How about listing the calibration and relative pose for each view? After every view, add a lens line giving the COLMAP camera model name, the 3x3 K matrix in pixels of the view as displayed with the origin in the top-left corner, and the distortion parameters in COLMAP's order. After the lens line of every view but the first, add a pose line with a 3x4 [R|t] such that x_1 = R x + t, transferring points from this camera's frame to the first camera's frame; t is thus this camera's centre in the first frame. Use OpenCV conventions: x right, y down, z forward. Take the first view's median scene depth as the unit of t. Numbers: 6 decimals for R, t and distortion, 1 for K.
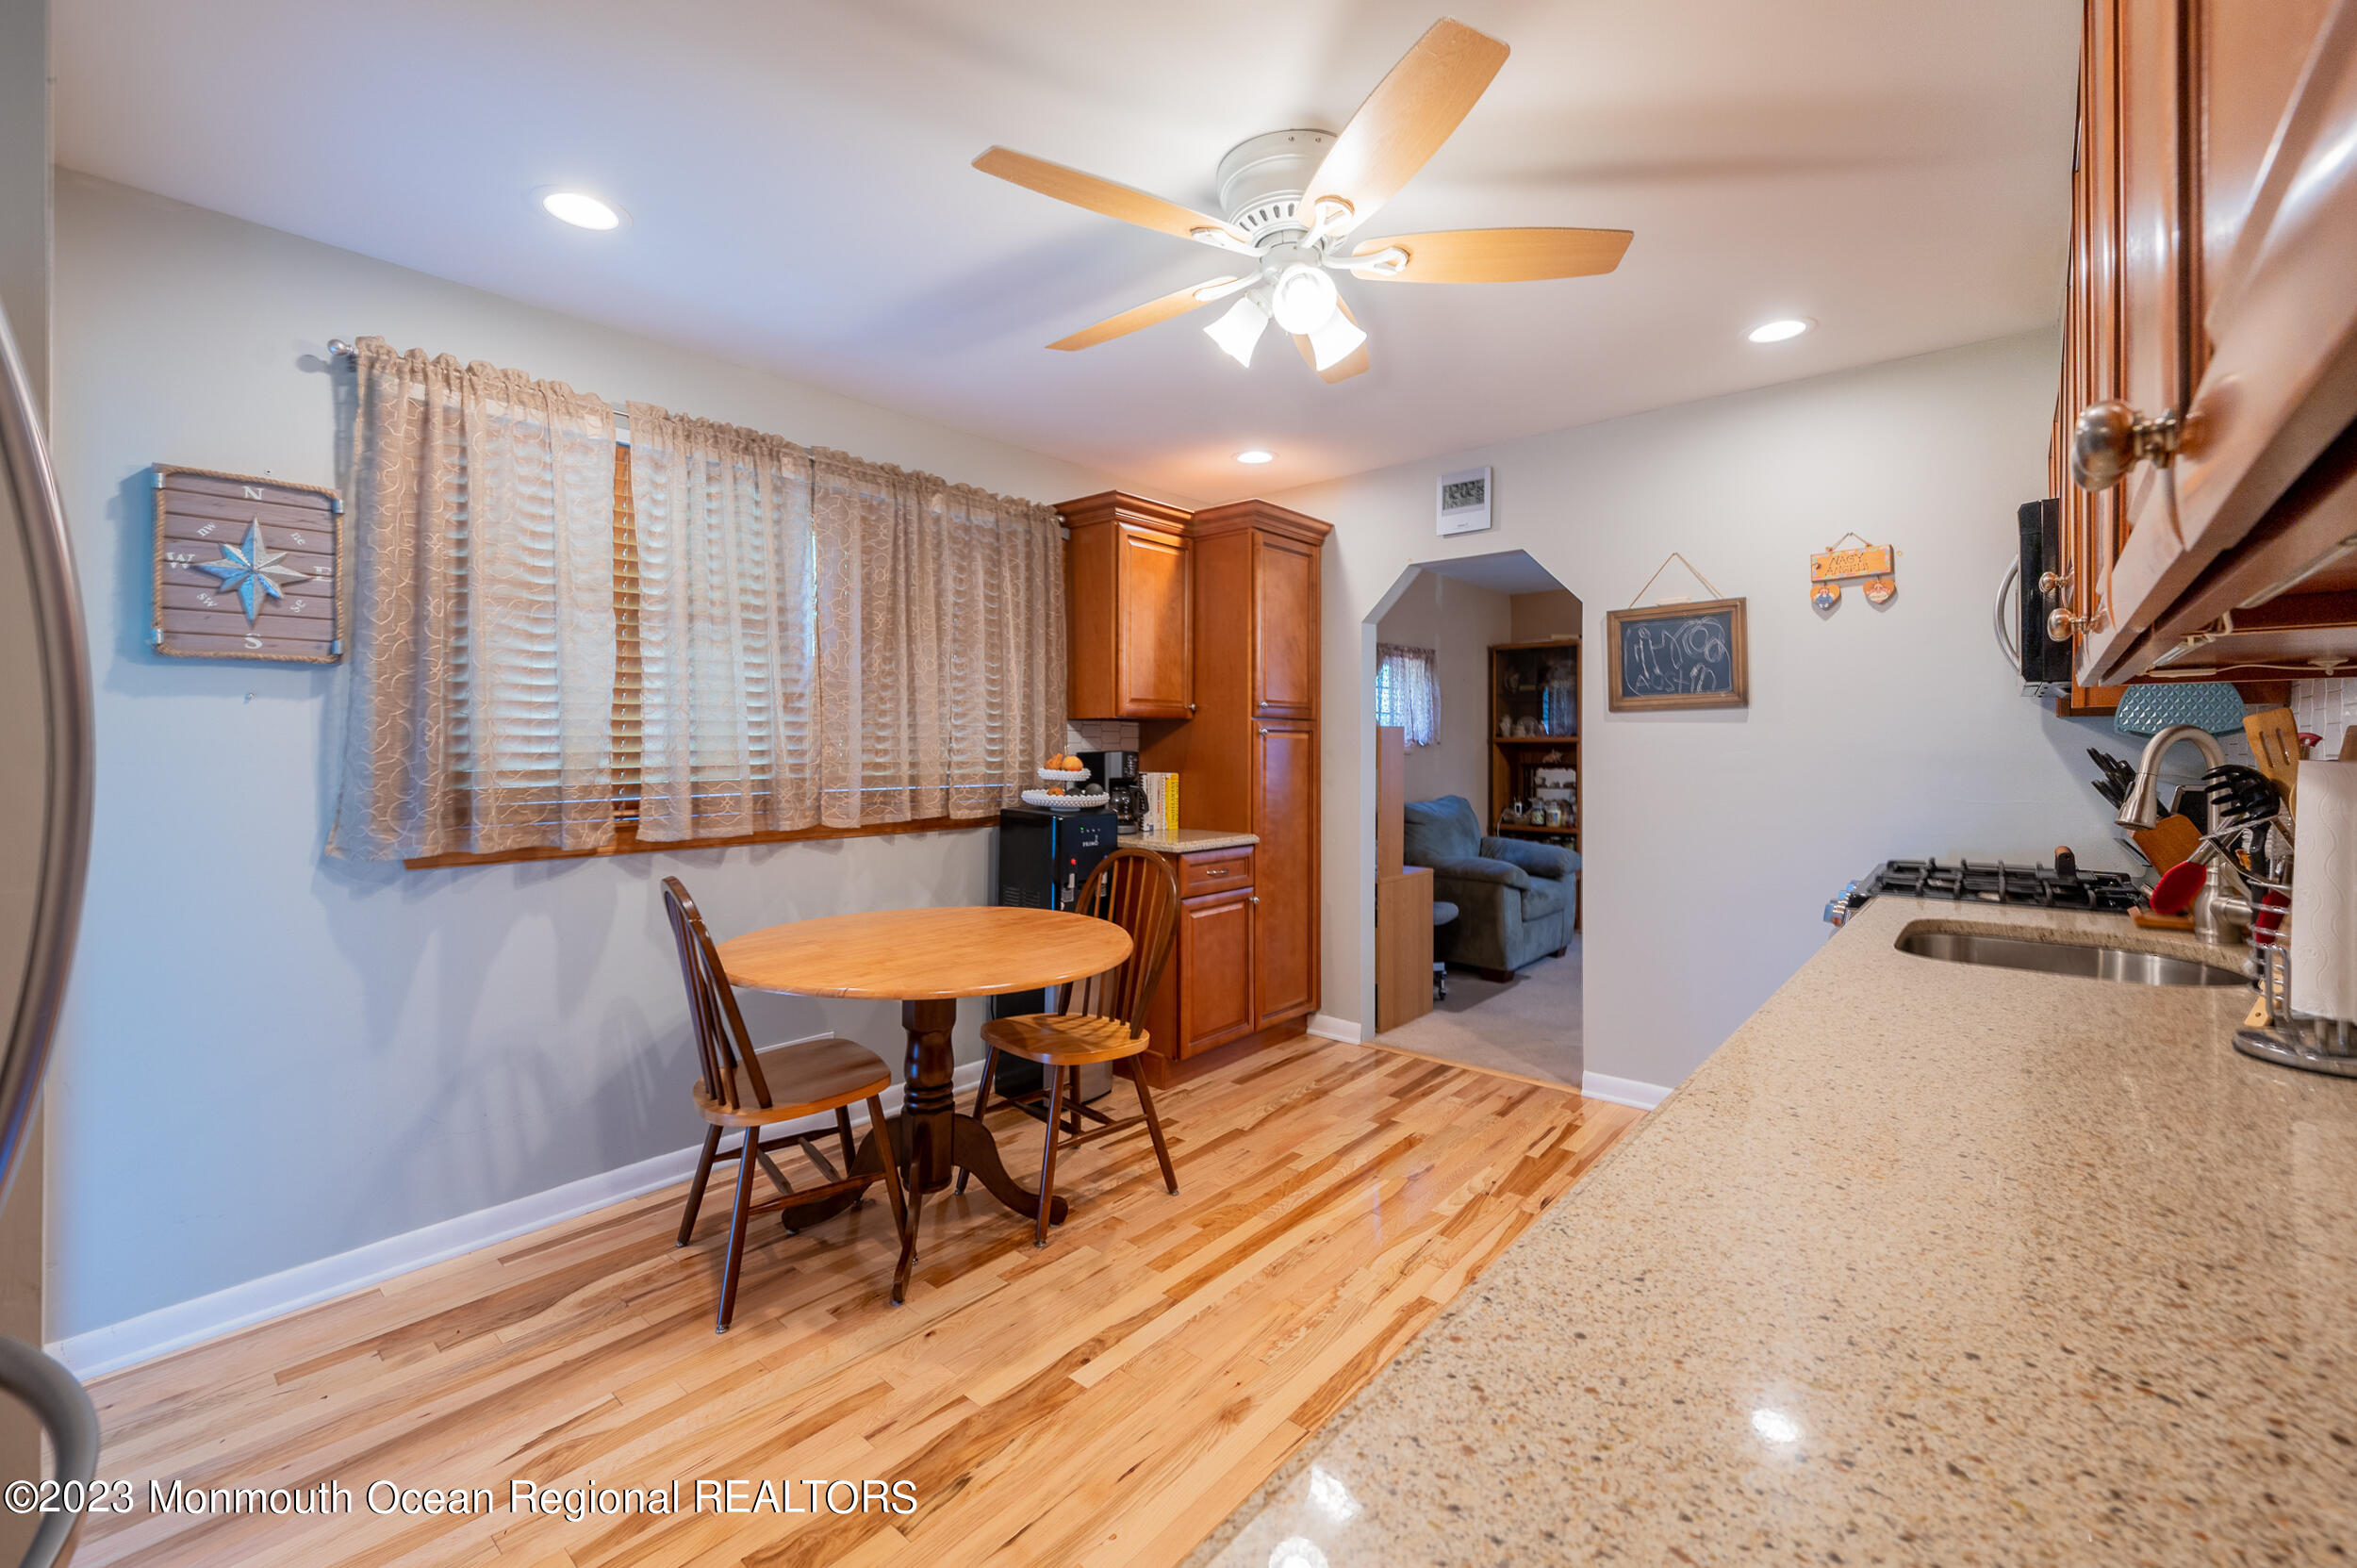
lens RADIAL K [[963.5, 0, 1180.9], [0, 963.5, 736.5], [0, 0, 1]] dist [-0.000422, -0.000079]
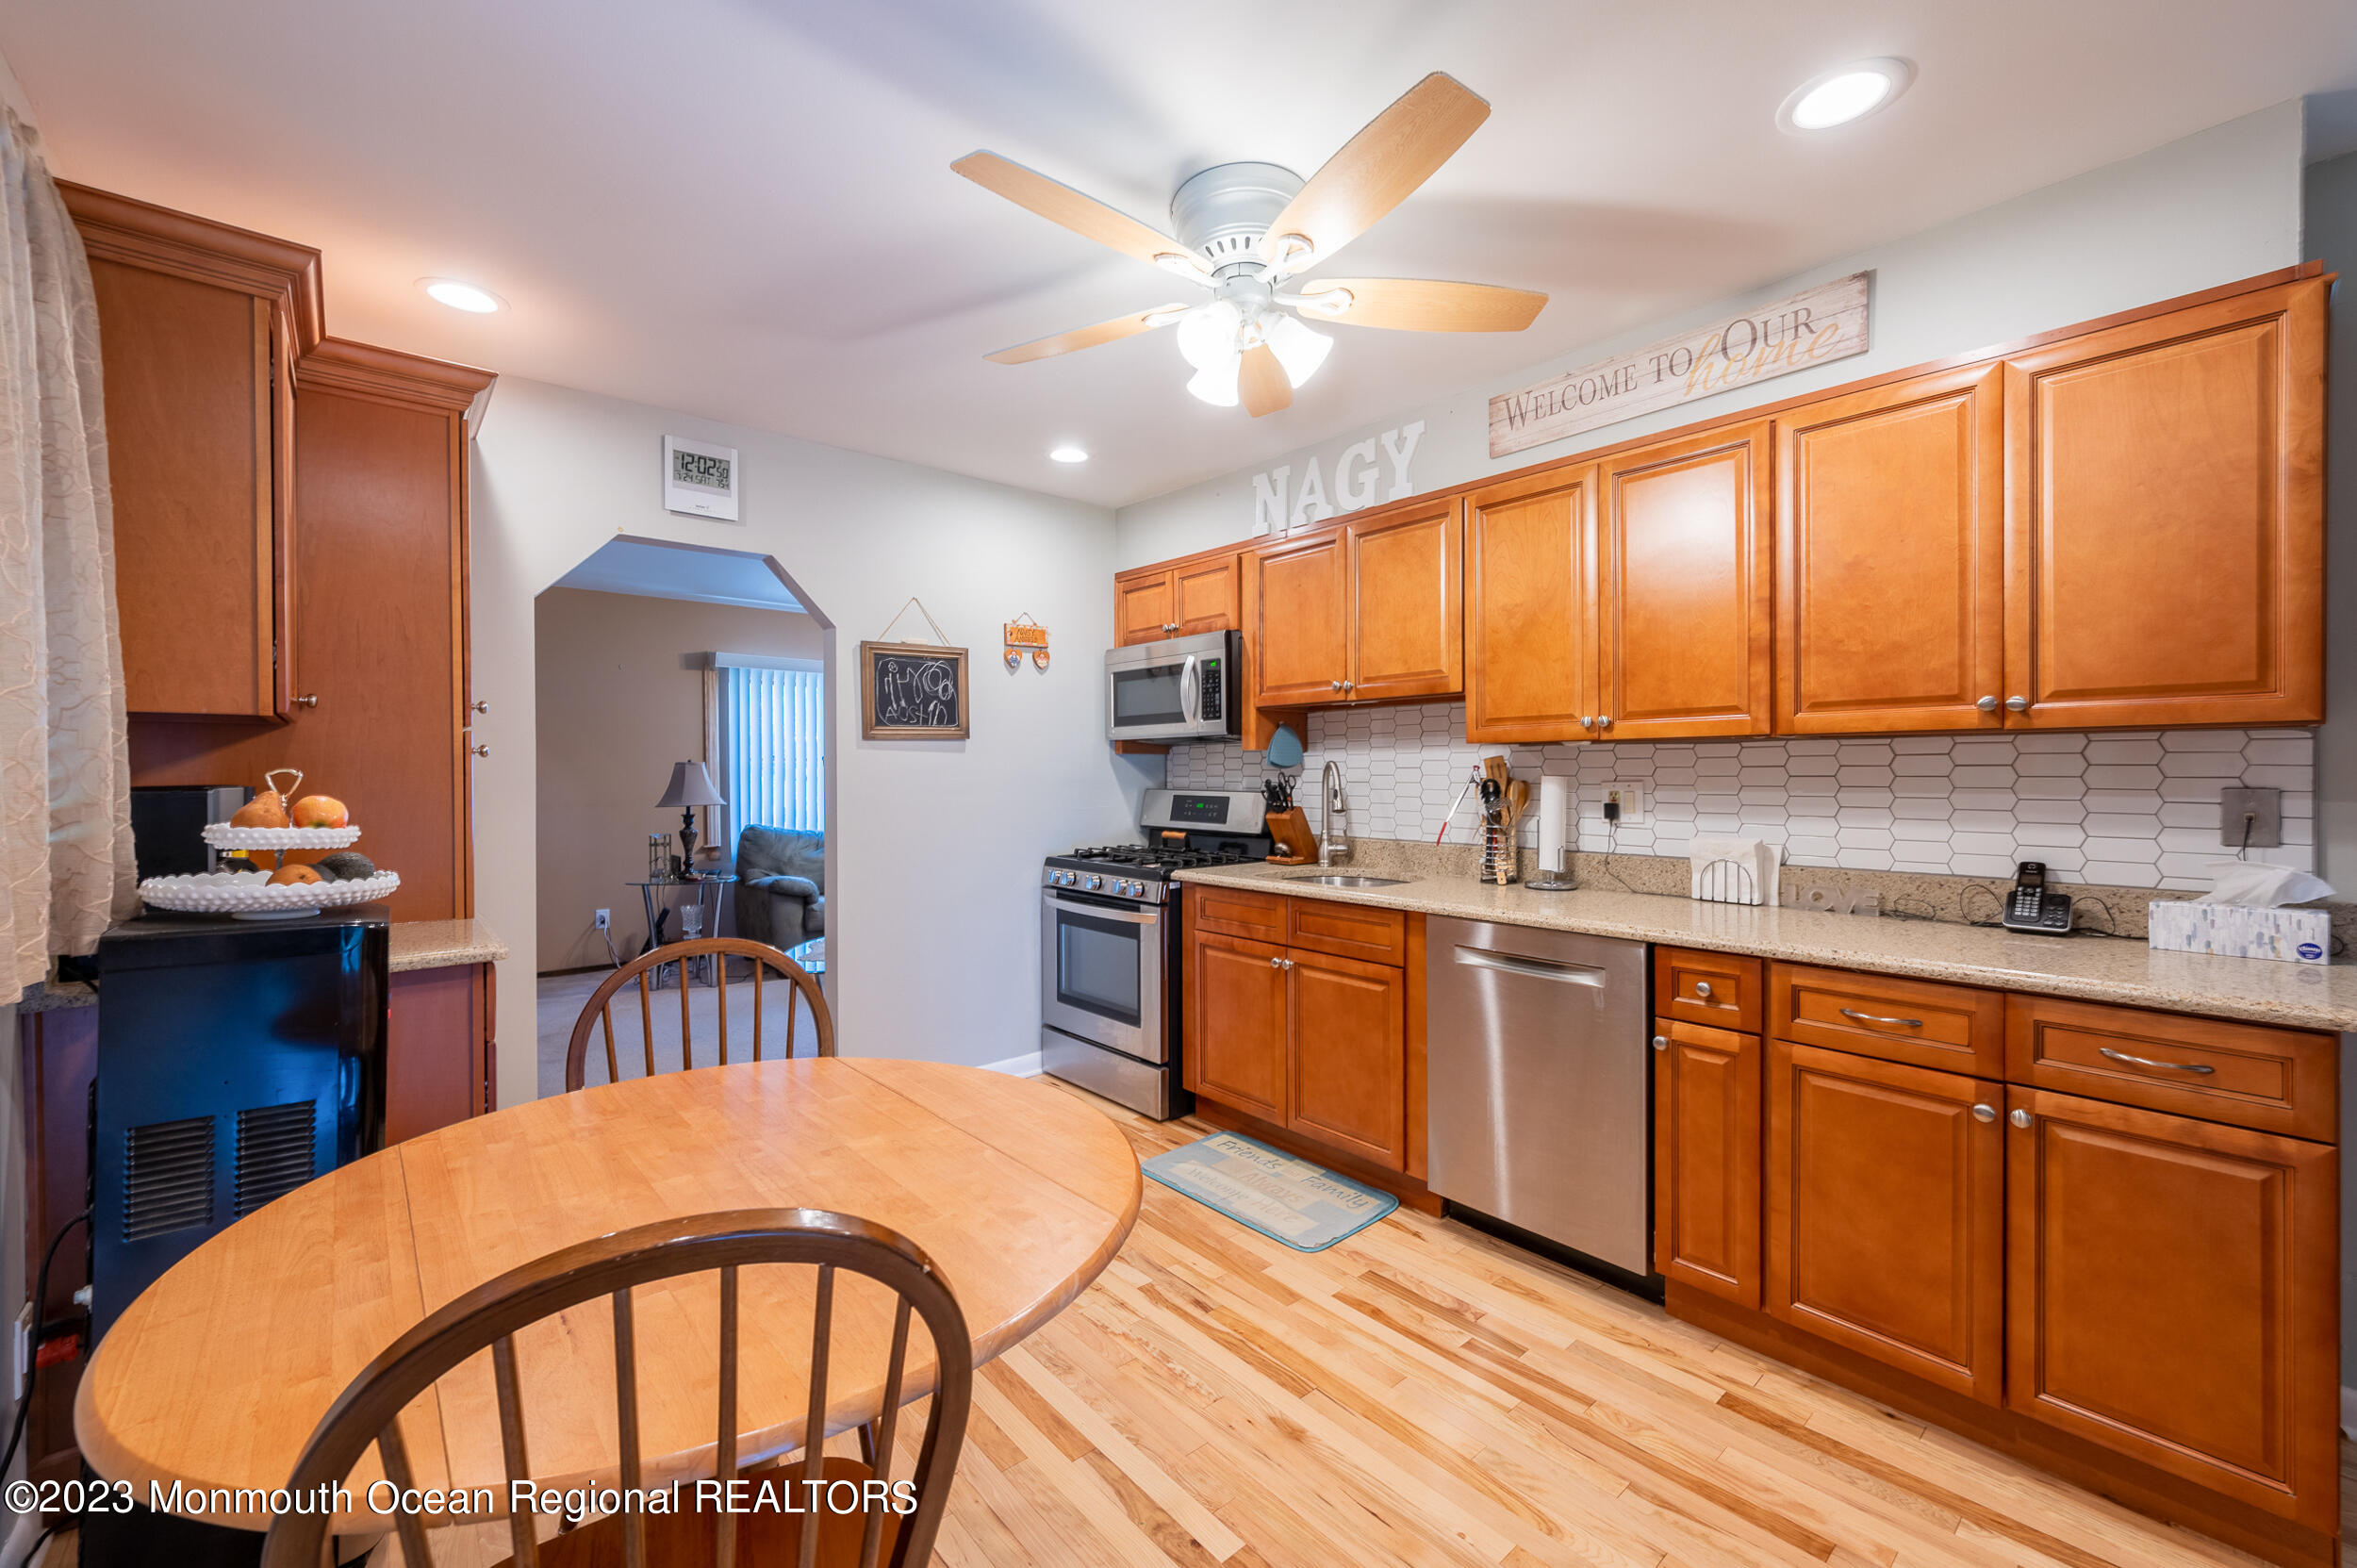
lens RADIAL K [[955.2, 0, 1169.9], [0, 955.2, 774.7], [0, 0, 1]] dist [0.000151, -0.000176]
pose [[0.147442, -0.002141, 0.989068, -0.559765], [-0.005994, 0.999977, 0.003058, 0.007533], [-0.989053, -0.006379, 0.147425, 0.578028]]
